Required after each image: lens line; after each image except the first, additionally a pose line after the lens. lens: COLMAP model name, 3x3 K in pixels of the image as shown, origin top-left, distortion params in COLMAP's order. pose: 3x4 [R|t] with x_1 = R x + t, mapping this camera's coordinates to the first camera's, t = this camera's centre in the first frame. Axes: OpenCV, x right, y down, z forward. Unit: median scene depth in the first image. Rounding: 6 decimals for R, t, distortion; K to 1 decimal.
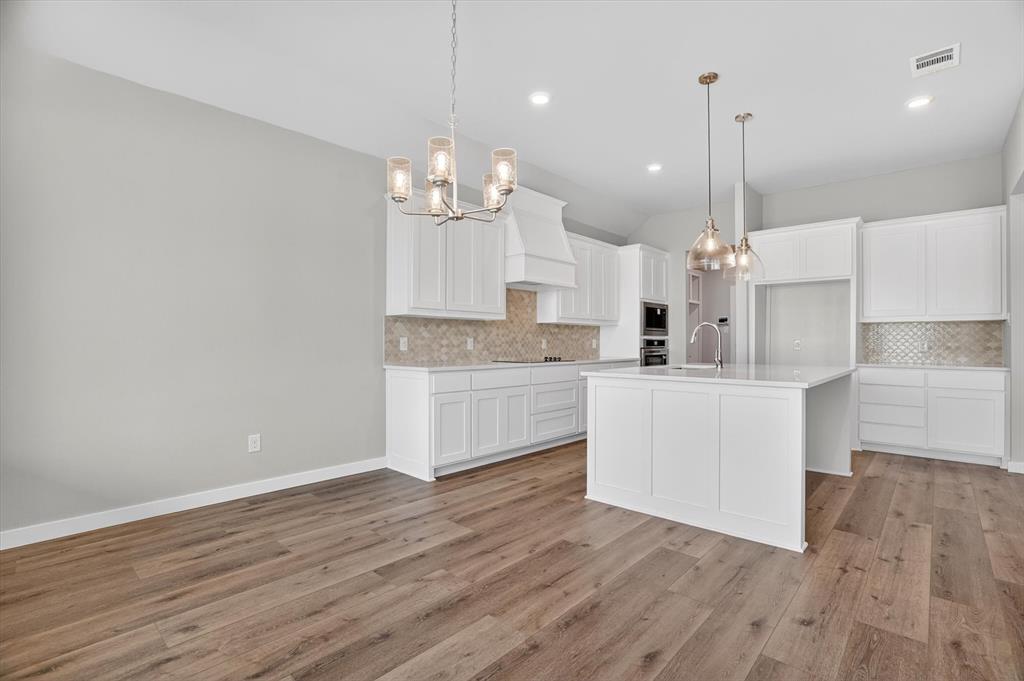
lens RADIAL K [[478.3, 0, 514.2], [0, 478.3, 337.3], [0, 0, 1]] dist [-0.051486, 0.017877]
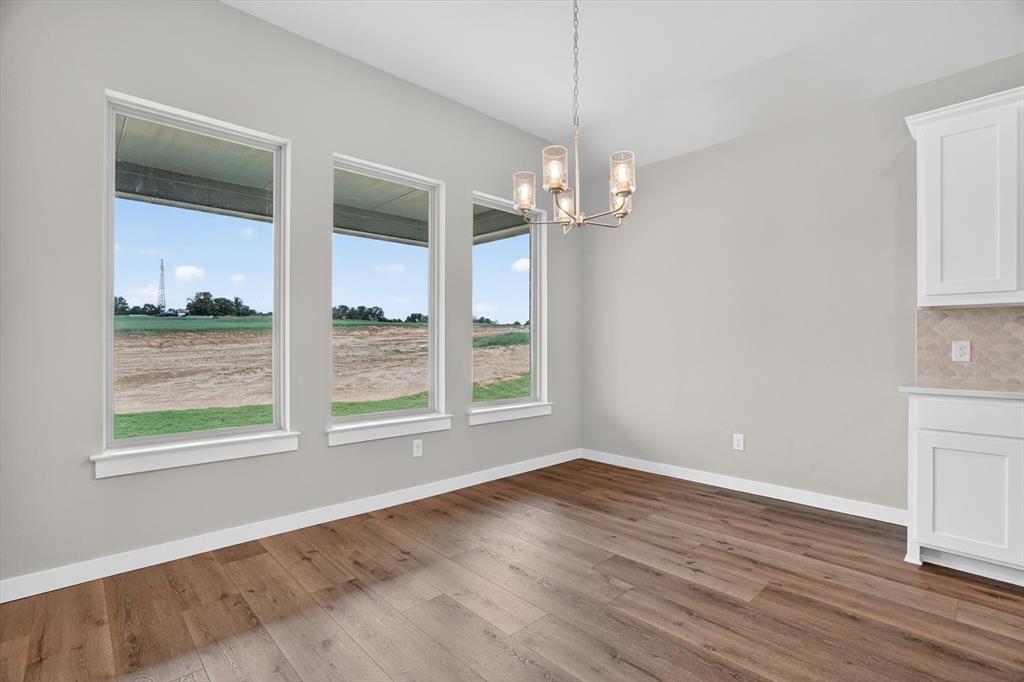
lens RADIAL K [[478.3, 0, 515.1], [0, 478.3, 346.2], [0, 0, 1]] dist [-0.051486, 0.017877]
pose [[-0.068465, -0.001857, -0.997652, 0.414600], [0.005785, 0.999981, -0.002258, 0.005498], [0.997637, -0.005926, -0.068453, 0.428037]]
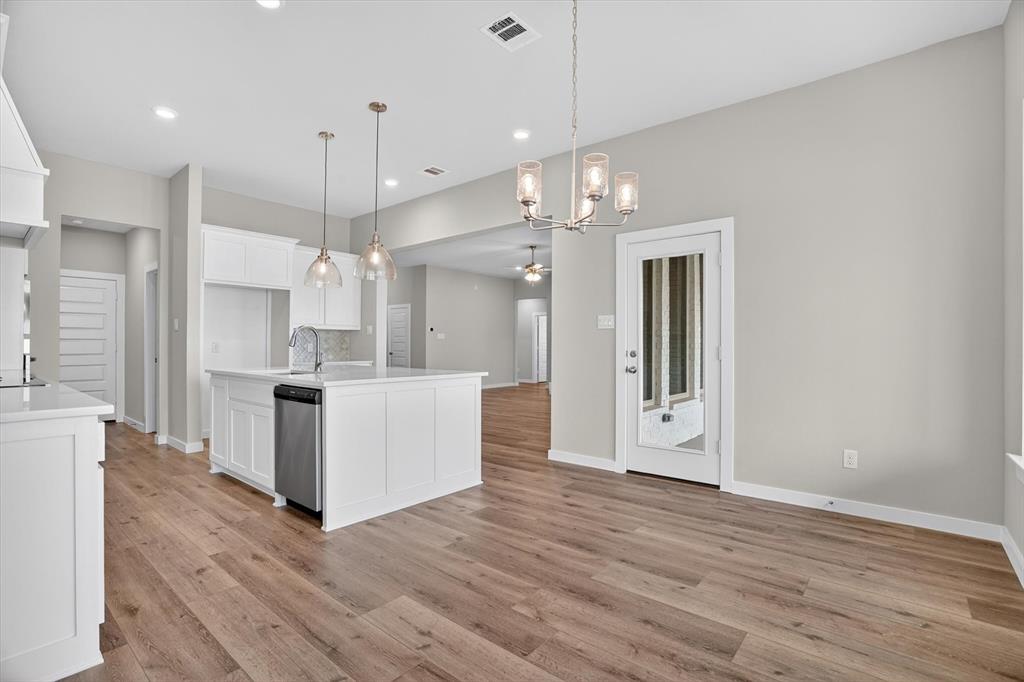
lens RADIAL K [[478.3, 0, 512.5], [0, 478.3, 344.4], [0, 0, 1]] dist [-0.051486, 0.017877]
pose [[-0.041130, -0.001497, 0.999153, -0.526860], [-0.012340, 0.999923, 0.000991, 0.001404], [-0.999078, -0.012288, -0.041145, 0.535999]]
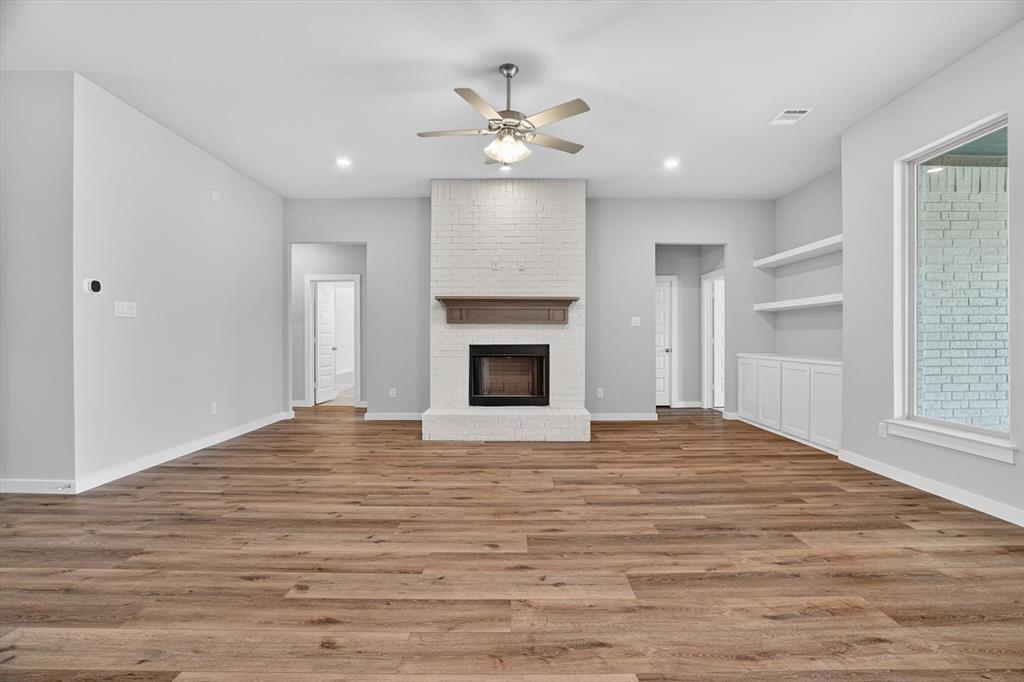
lens RADIAL K [[478.3, 0, 513.8], [0, 478.3, 340.5], [0, 0, 1]] dist [-0.051486, 0.017877]
pose [[-0.674066, -0.008350, 0.738624, 0.926148], [-0.010141, 0.999946, 0.002049, 0.013763], [-0.738602, -0.006109, -0.674114, 0.858304]]
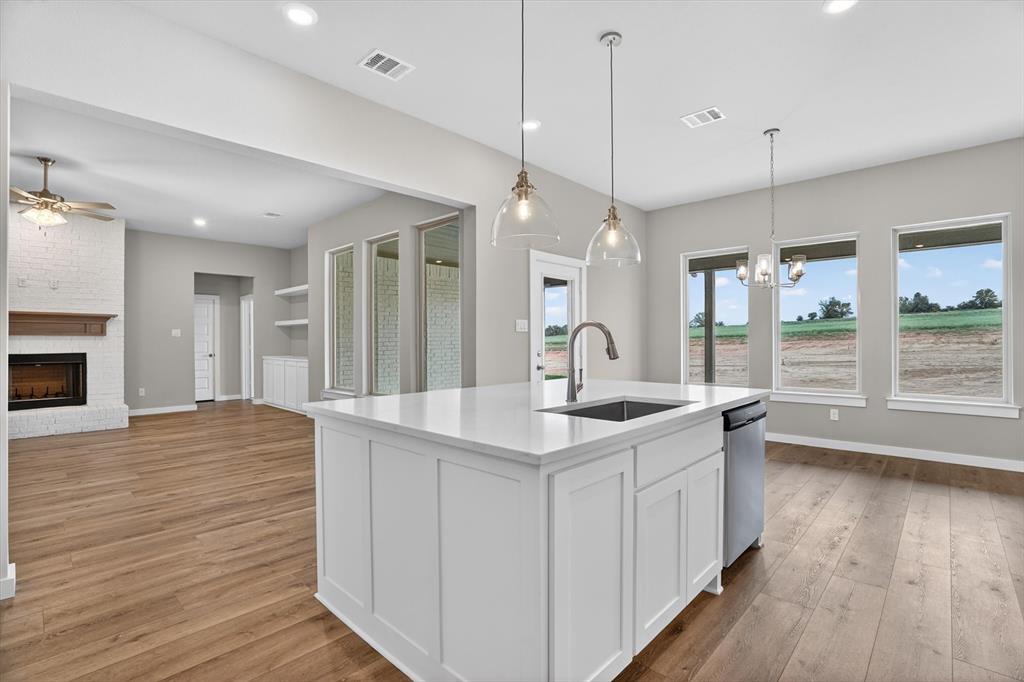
lens RADIAL K [[478.3, 0, 515.3], [0, 478.3, 342.7], [0, 0, 1]] dist [-0.051486, 0.017877]
pose [[-0.999857, -0.001662, 0.016812, 0.426059], [-0.001727, 0.999991, -0.003850, -0.002916], [-0.016805, -0.003878, -0.999851, 1.368091]]
